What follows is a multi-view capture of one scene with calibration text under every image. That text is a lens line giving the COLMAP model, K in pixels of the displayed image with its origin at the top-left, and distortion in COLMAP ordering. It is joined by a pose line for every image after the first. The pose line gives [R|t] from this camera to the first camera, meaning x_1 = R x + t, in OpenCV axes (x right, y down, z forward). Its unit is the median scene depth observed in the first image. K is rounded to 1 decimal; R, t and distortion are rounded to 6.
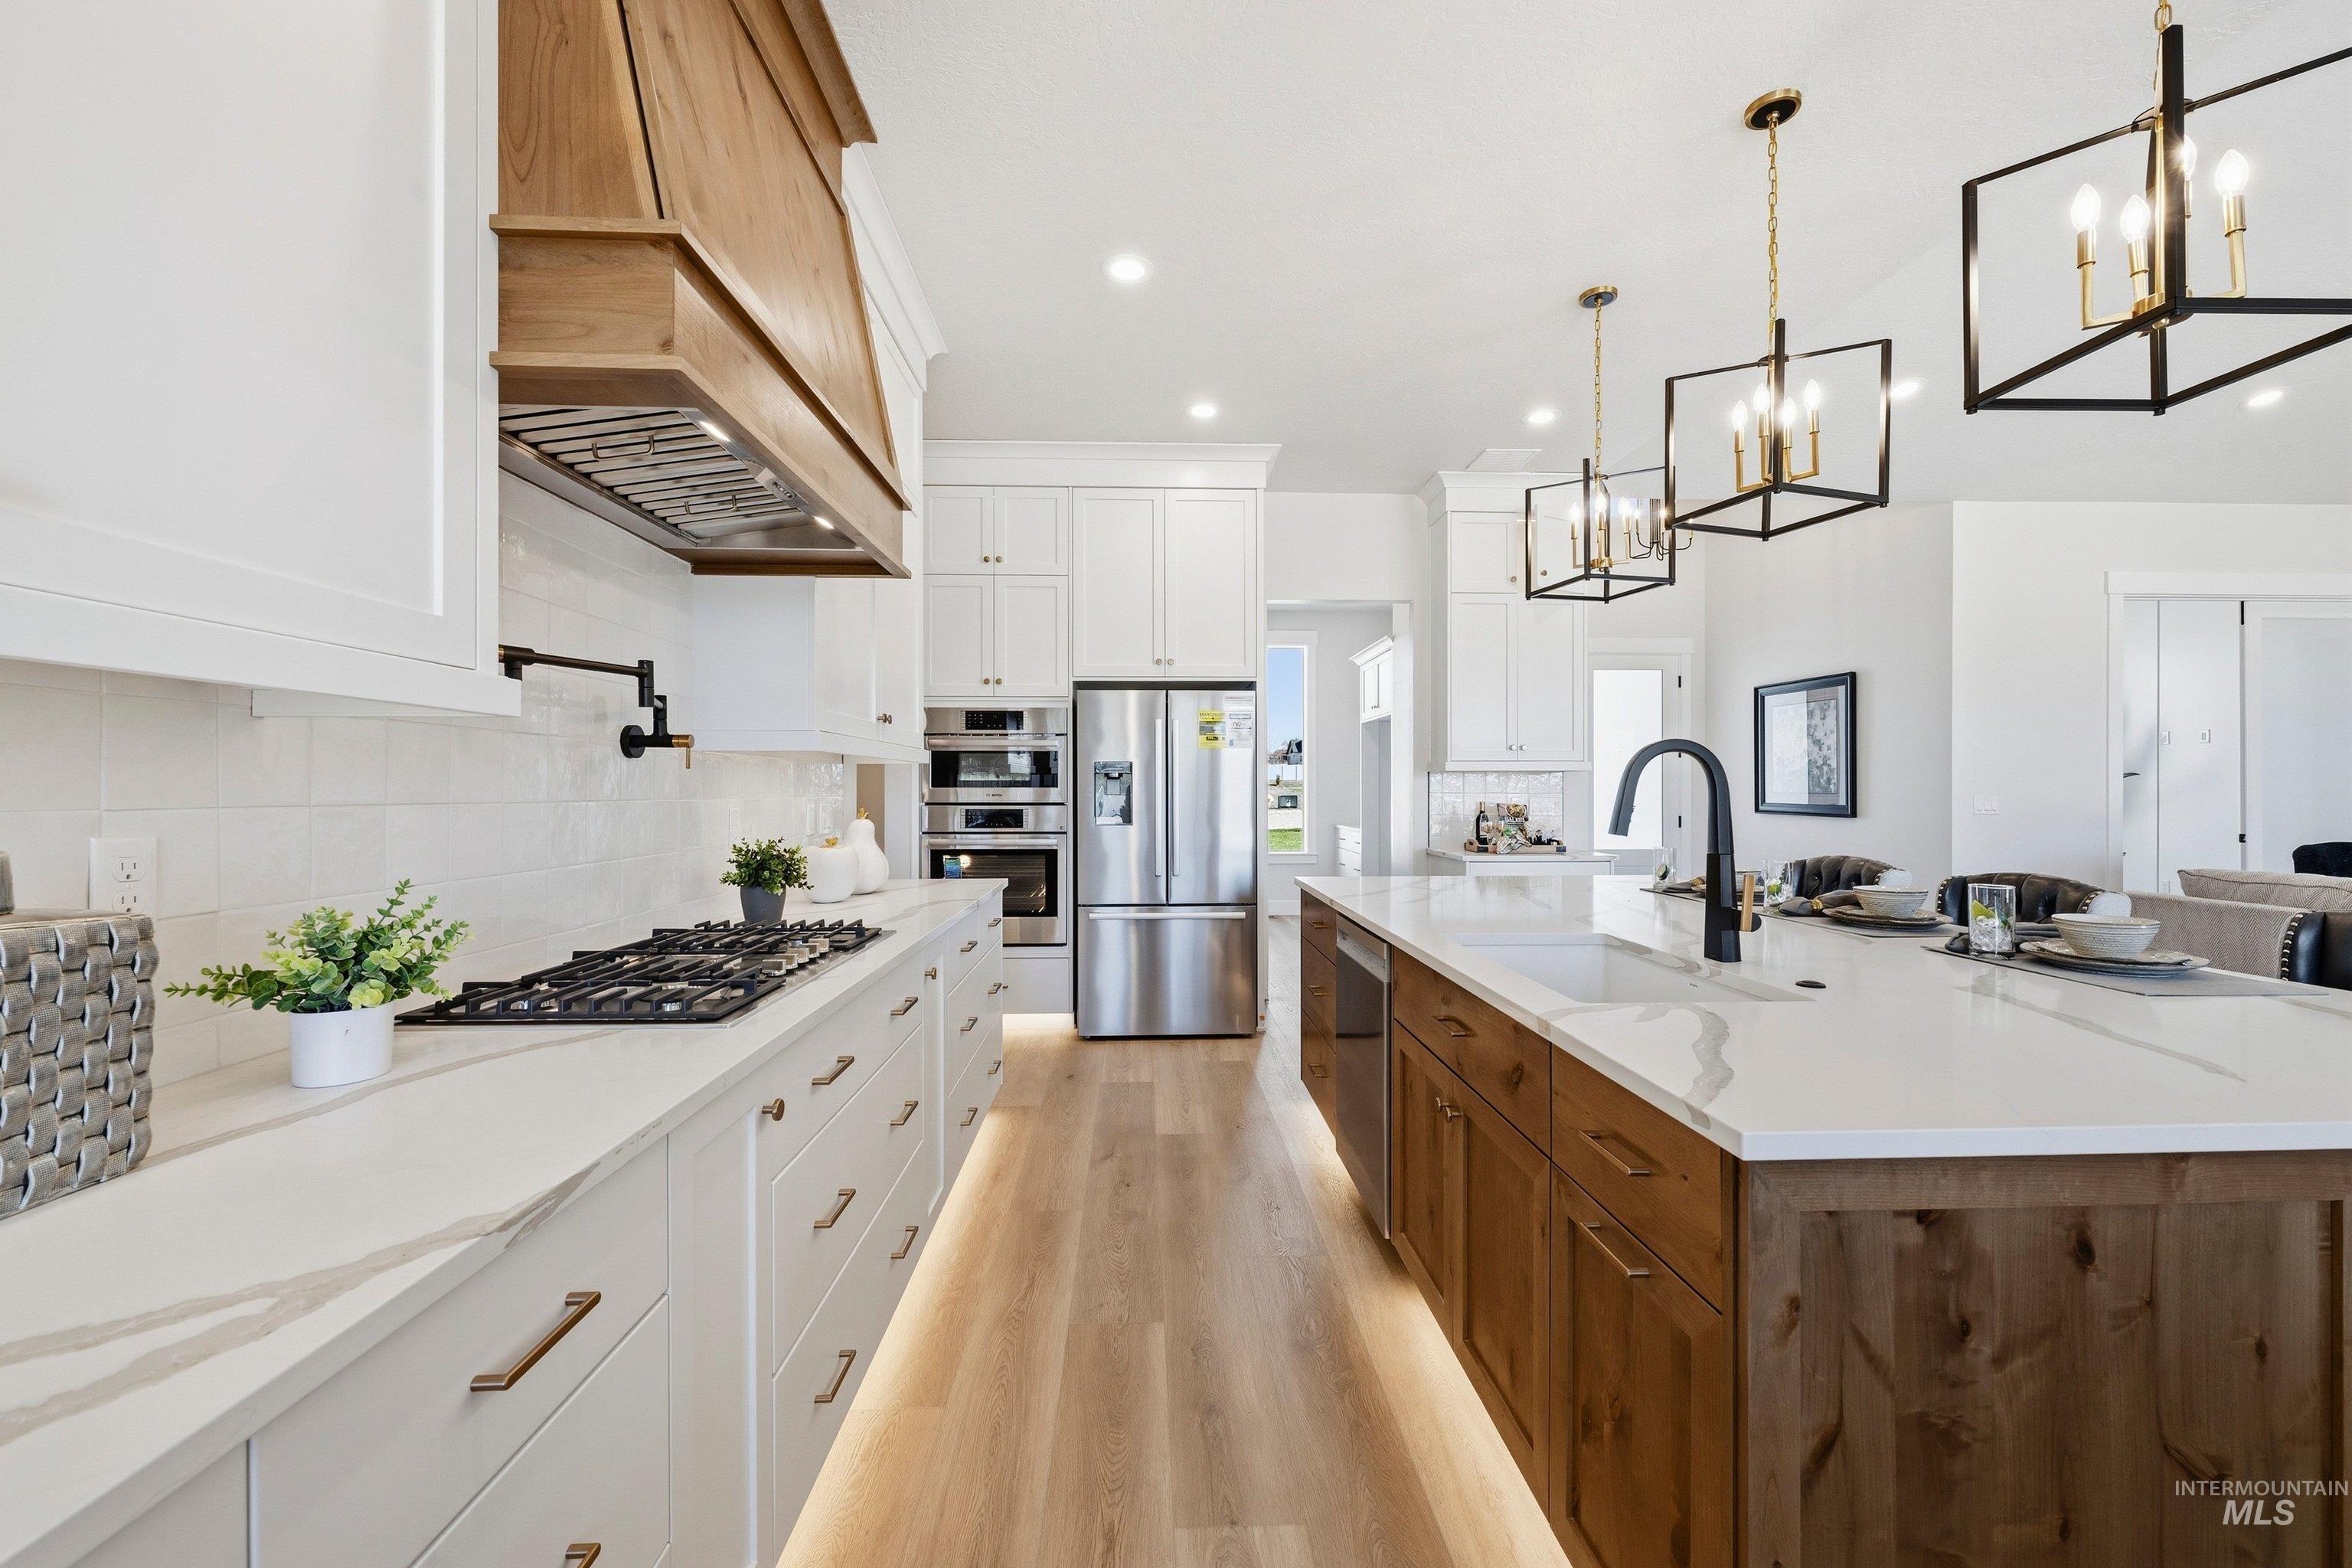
lens RADIAL K [[927.9, 0, 1175.6], [0, 927.9, 786.5], [0, 0, 1]] dist [-0.002101, -0.000216]
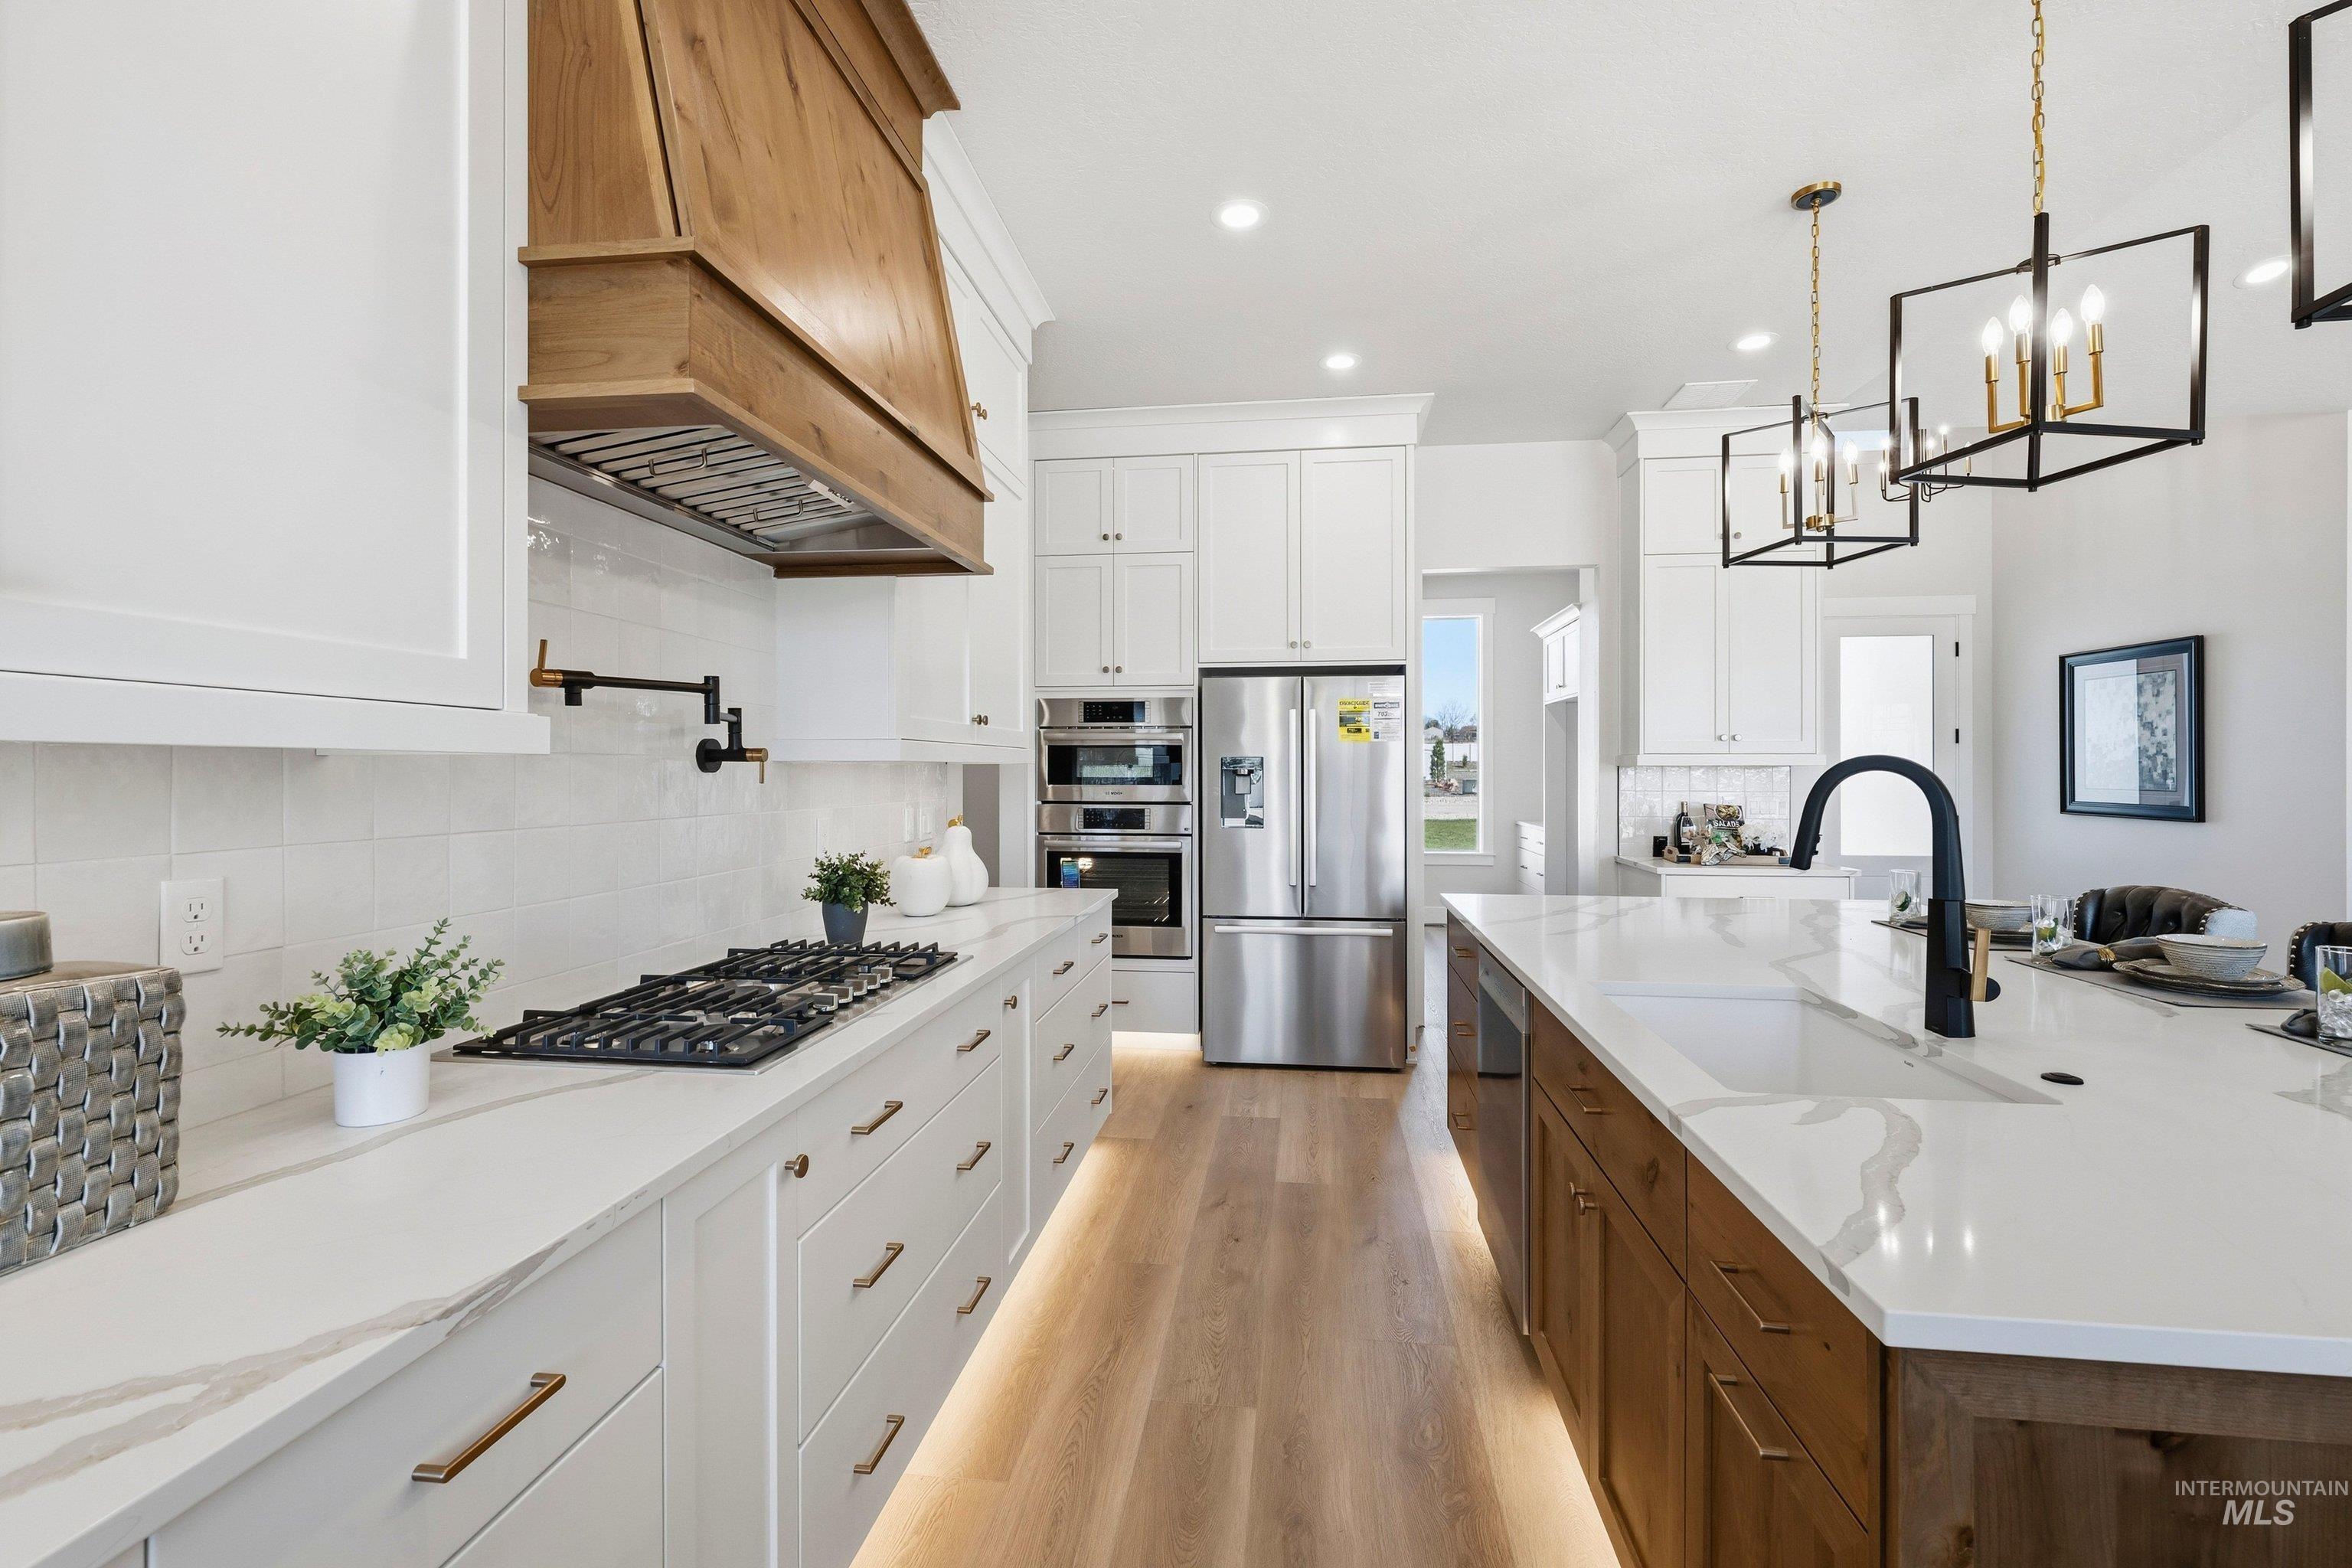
lens RADIAL K [[1021.1, 0, 1171.4], [0, 1021.1, 767.7], [0, 0, 1]] dist [-0.001267, -0.000484]
pose [[0.985468, 0.000113, -0.169862, 0.068390], [-0.000219, 1.000000, -0.000604, -0.032213], [0.169862, 0.000632, 0.985468, 0.023745]]
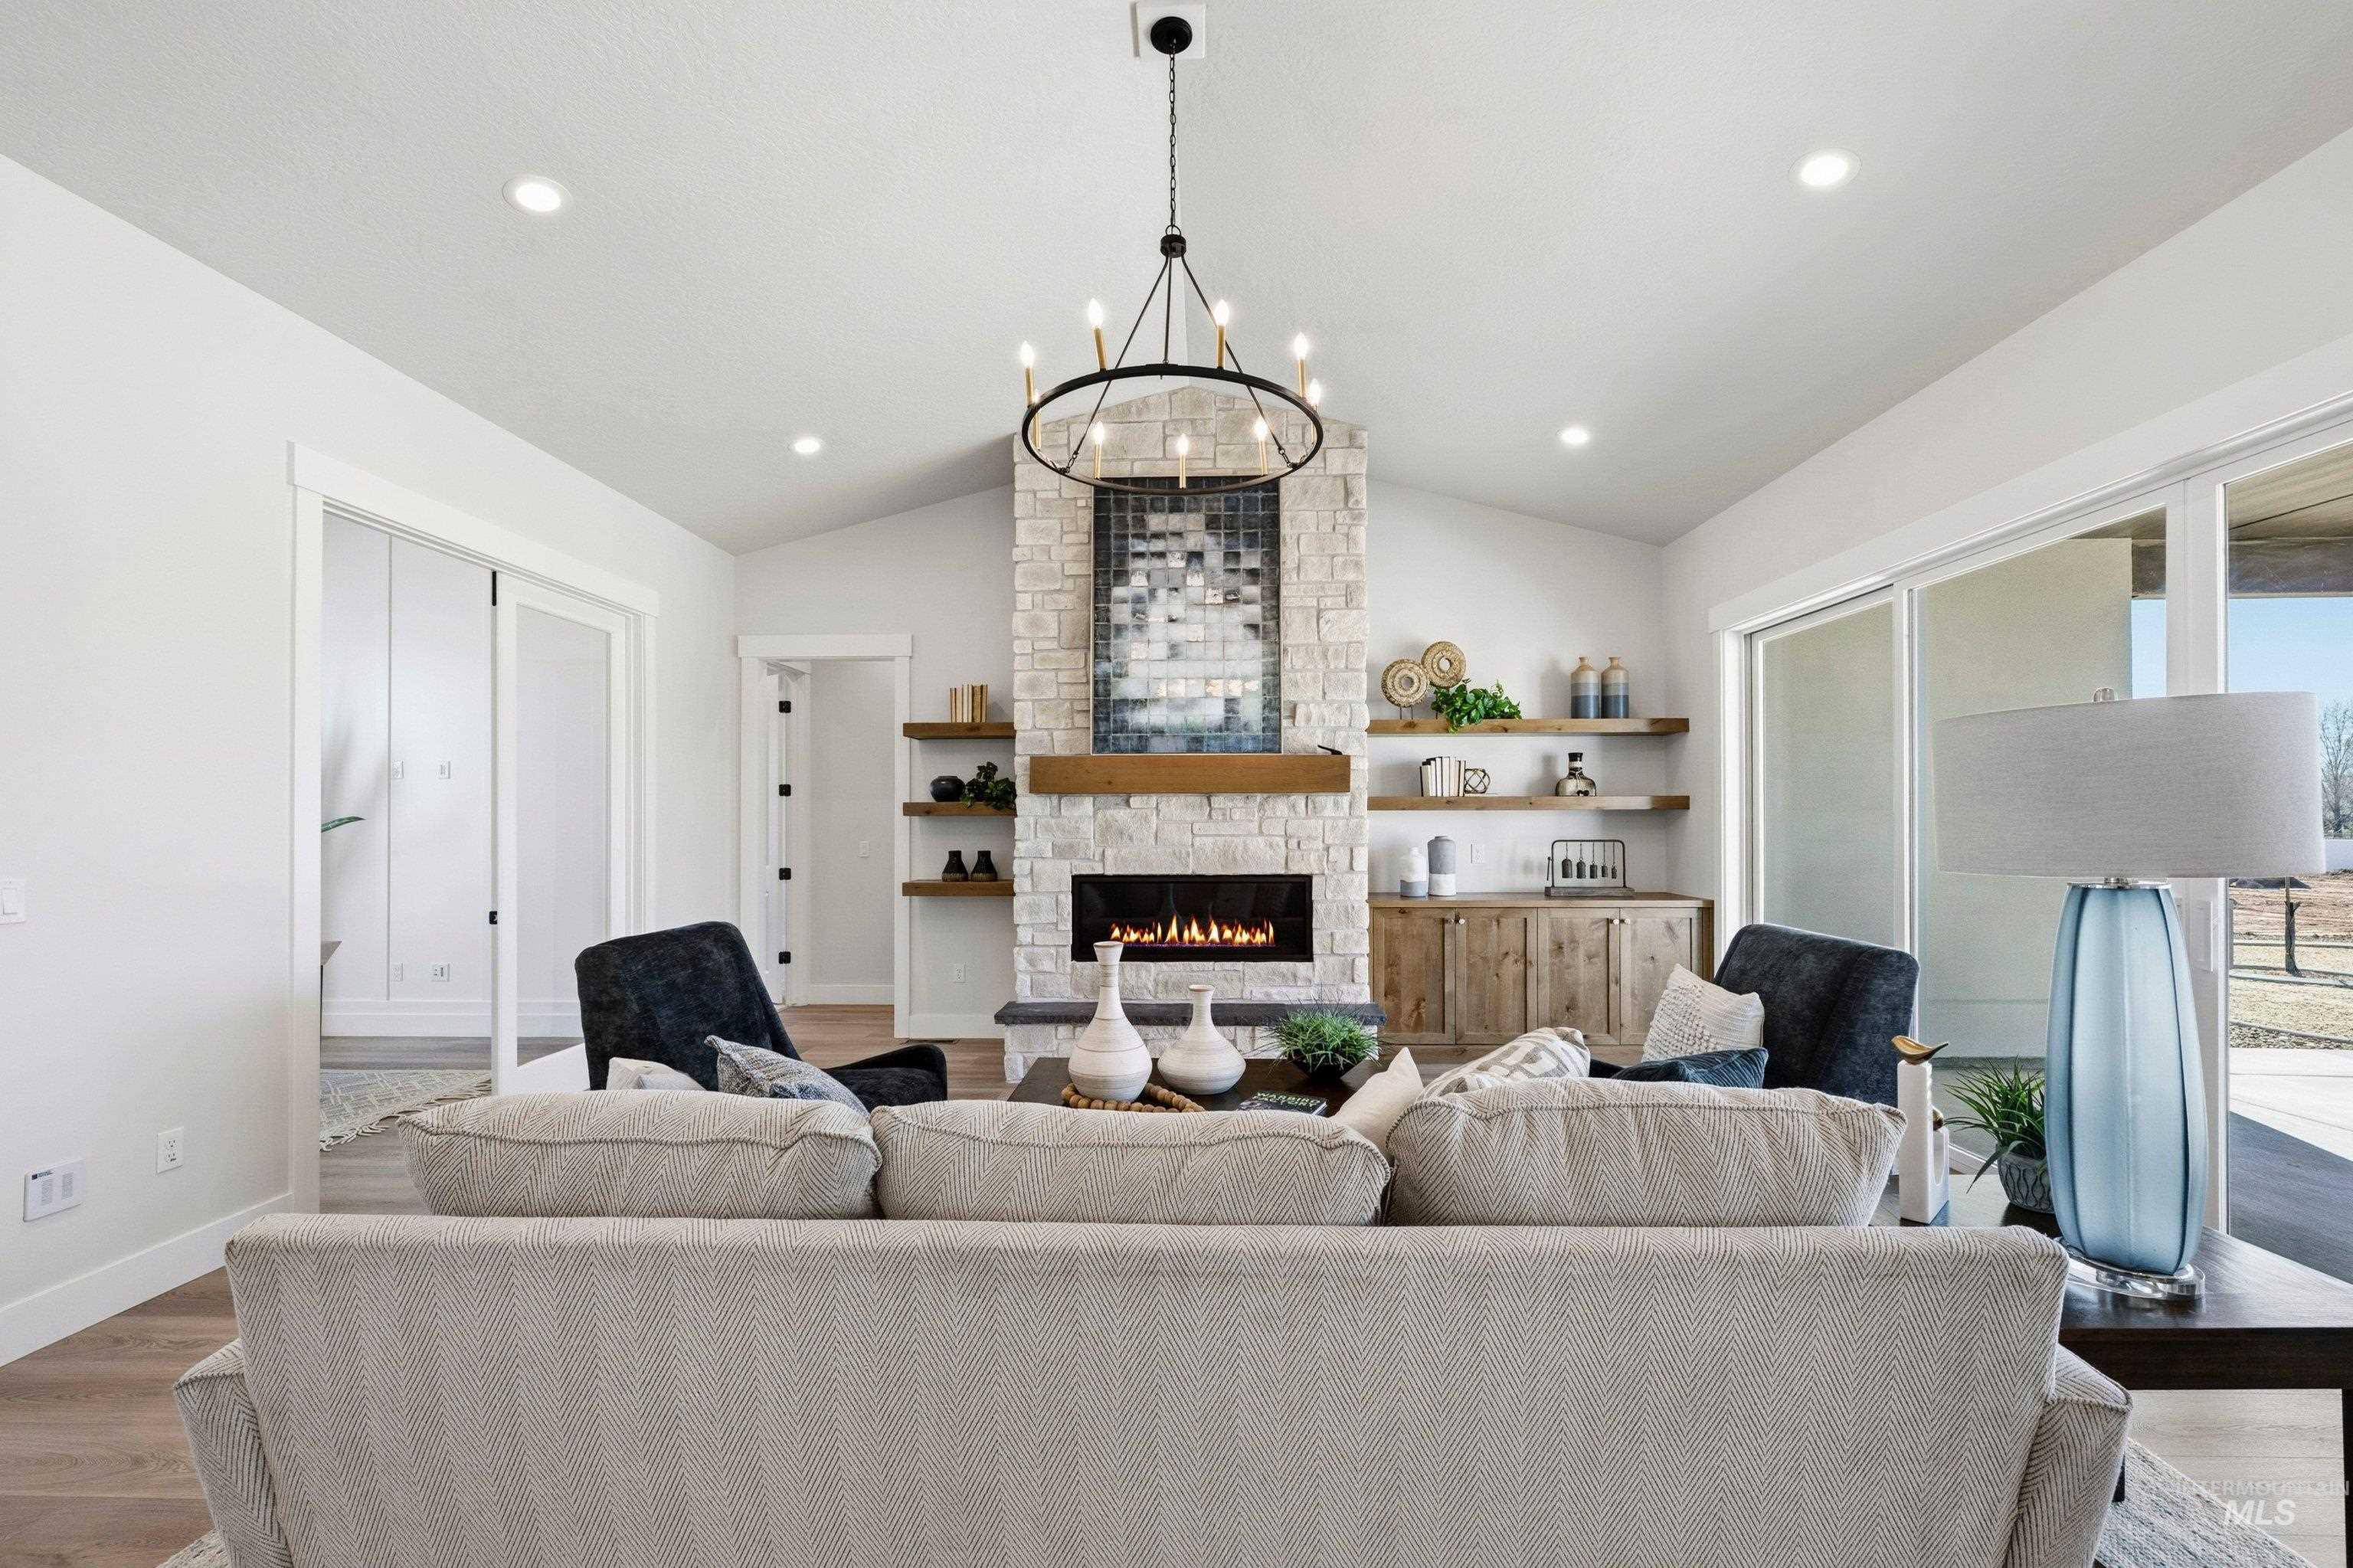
lens RADIAL K [[957.1, 0, 1182.0], [0, 957.1, 815.9], [0, 0, 1]] dist [-0.000706, -0.000071]
pose [[0.066690, 0.007027, 0.997749, 1.217602], [0.000106, 0.999975, -0.007050, -0.035381], [-0.997774, 0.000576, 0.066687, 1.125288]]
